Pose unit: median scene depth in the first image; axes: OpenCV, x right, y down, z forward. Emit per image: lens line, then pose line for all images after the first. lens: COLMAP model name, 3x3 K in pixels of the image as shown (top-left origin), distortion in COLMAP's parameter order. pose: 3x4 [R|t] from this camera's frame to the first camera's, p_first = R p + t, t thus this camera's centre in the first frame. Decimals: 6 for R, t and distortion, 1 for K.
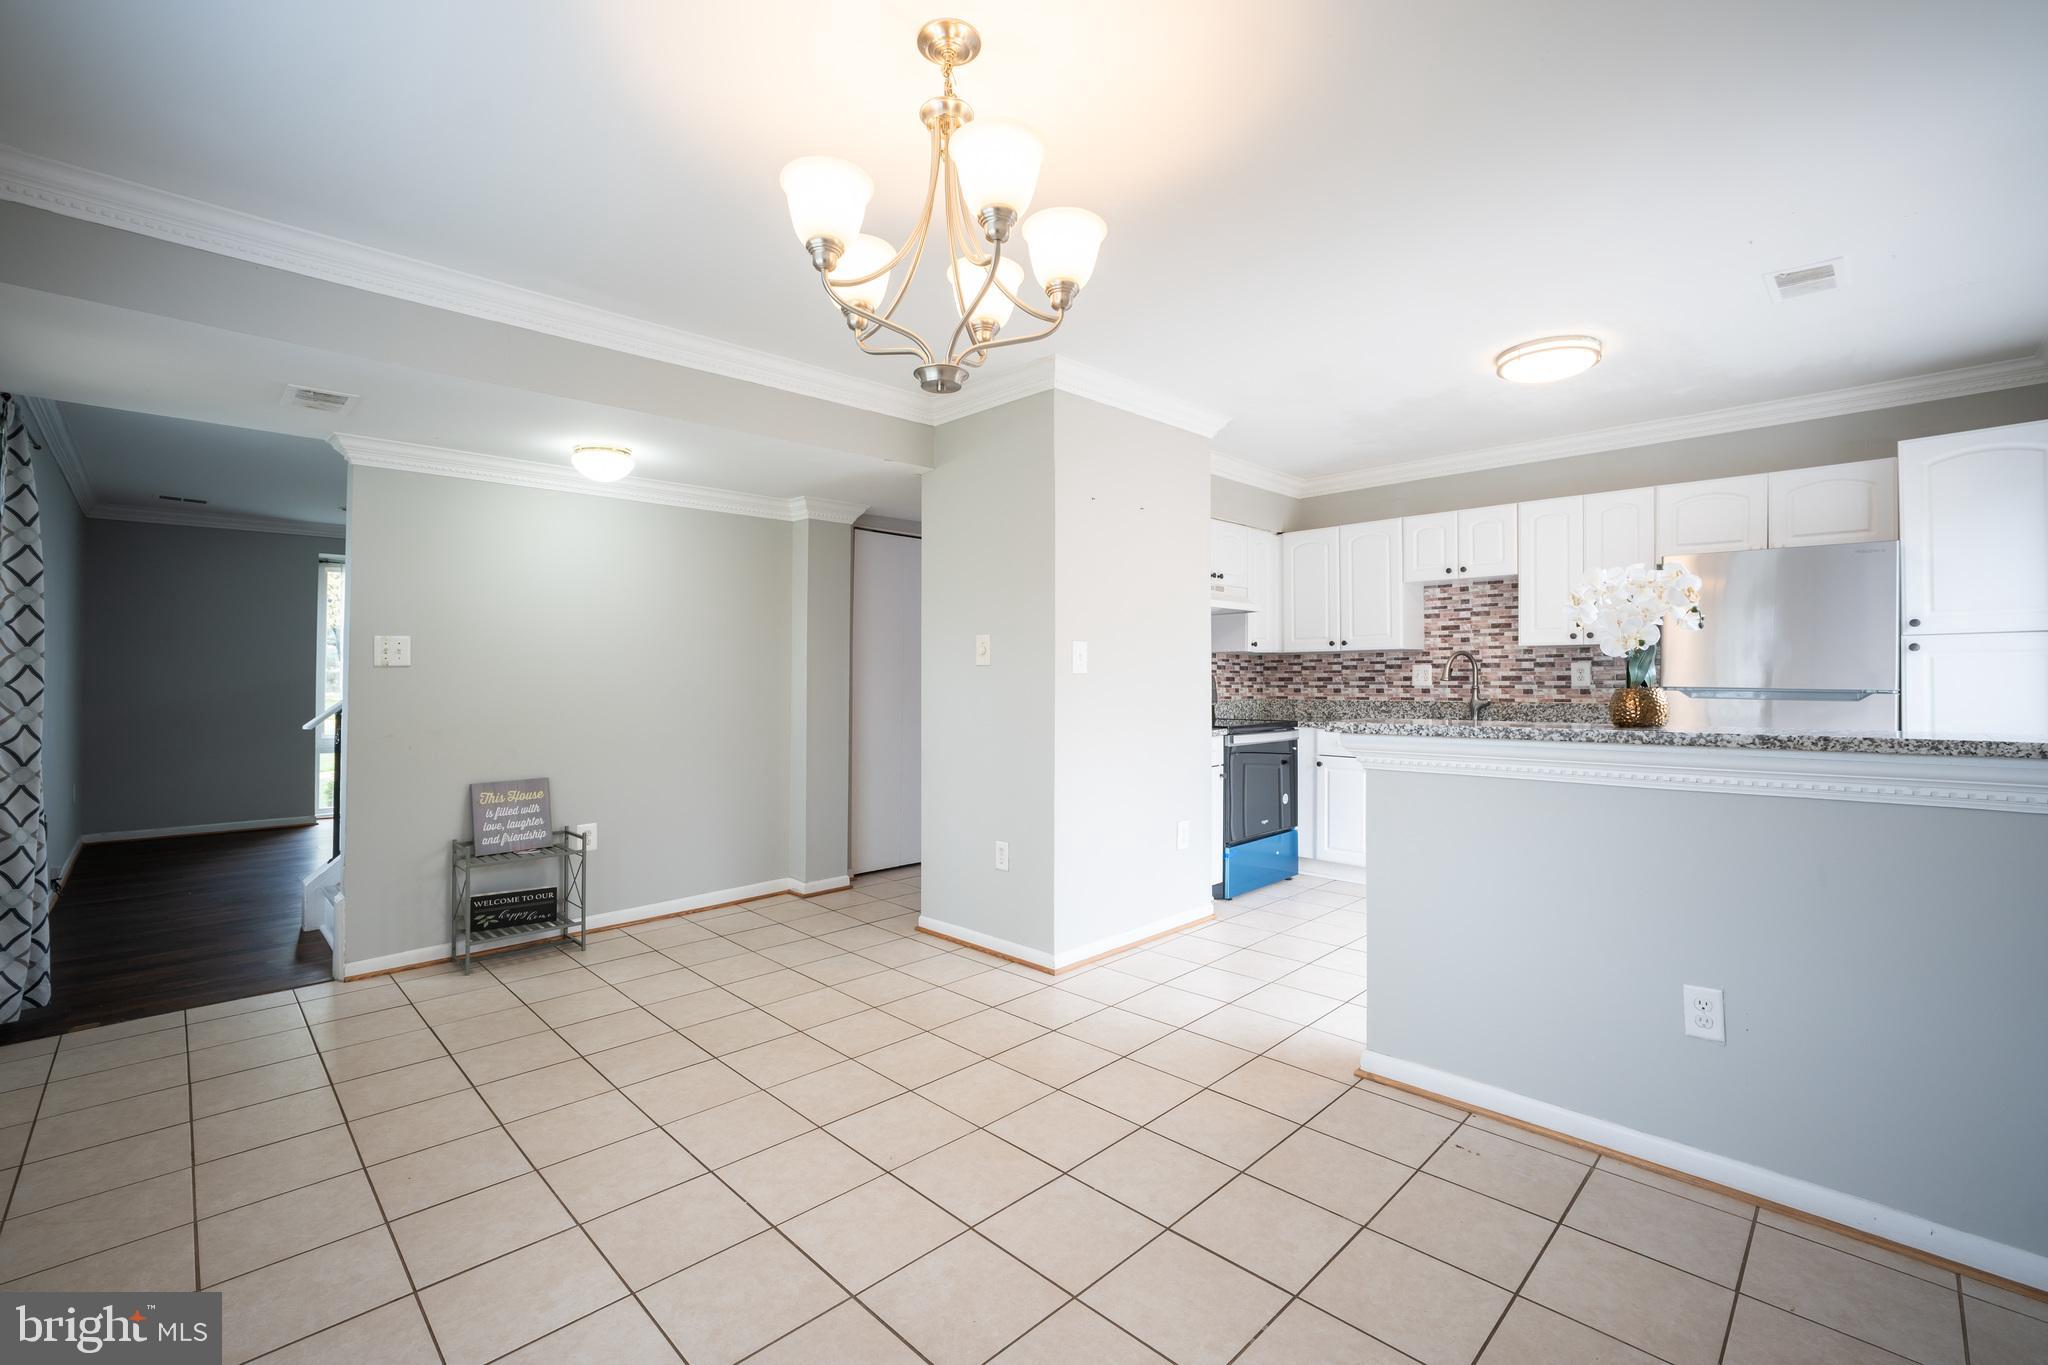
lens RADIAL K [[885.4, 0, 1020.9], [0, 885.4, 641.0], [0, 0, 1]] dist [-0.026742, 0.009272]
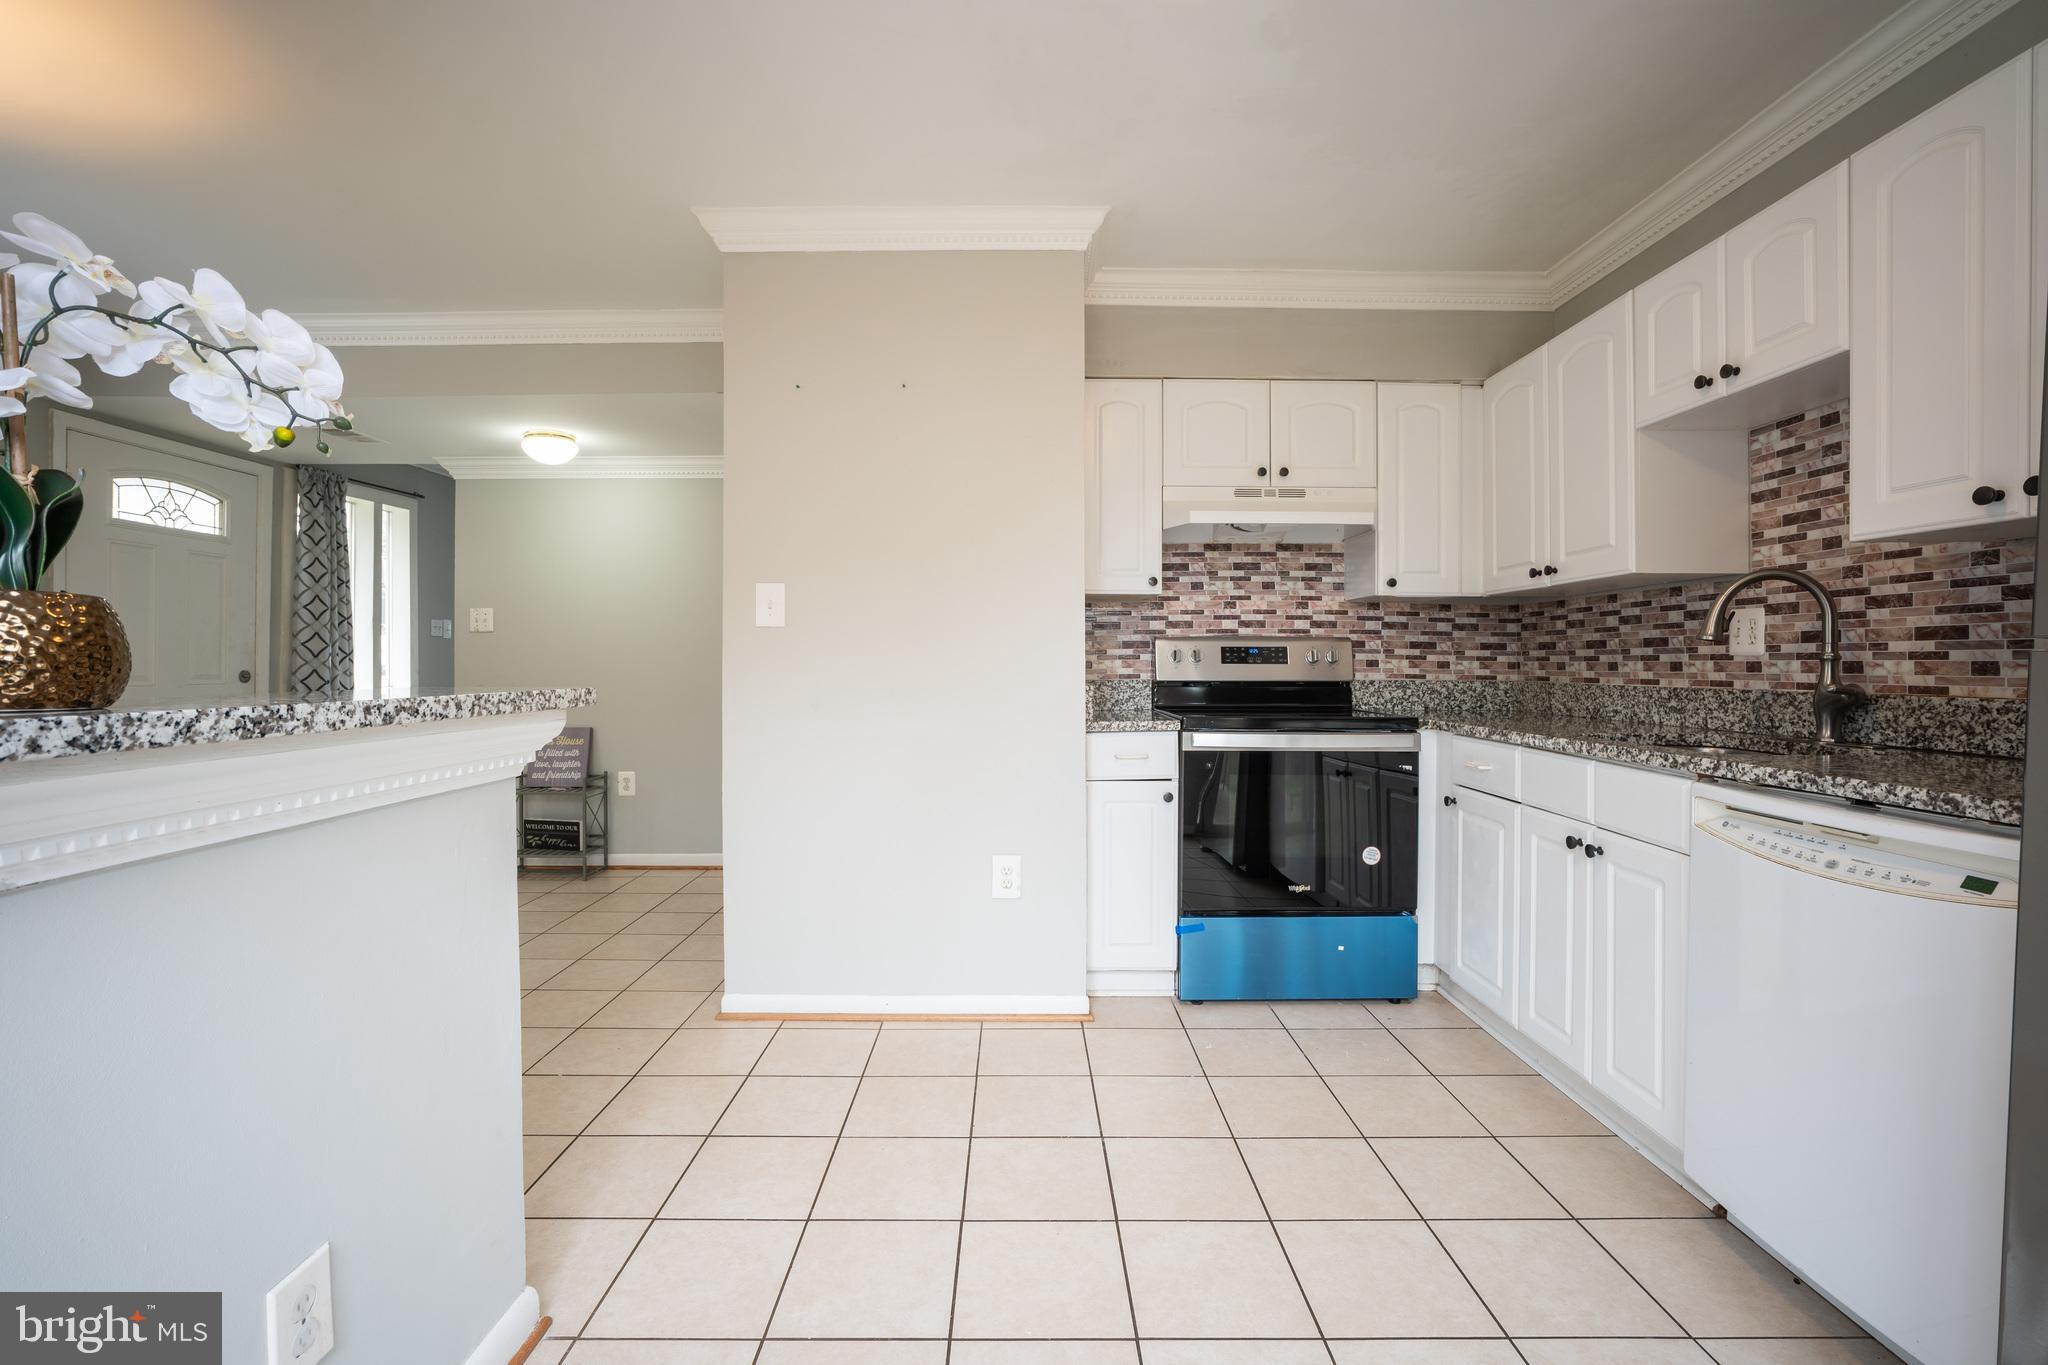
lens RADIAL K [[885.4, 0, 1020.9], [0, 885.4, 641.0], [0, 0, 1]] dist [-0.026742, 0.009272]
pose [[0.709559, -0.009221, -0.704585, 0.538039], [0.021345, 0.999737, 0.008412, 0.034161], [0.704322, -0.021008, 0.709569, 0.454863]]
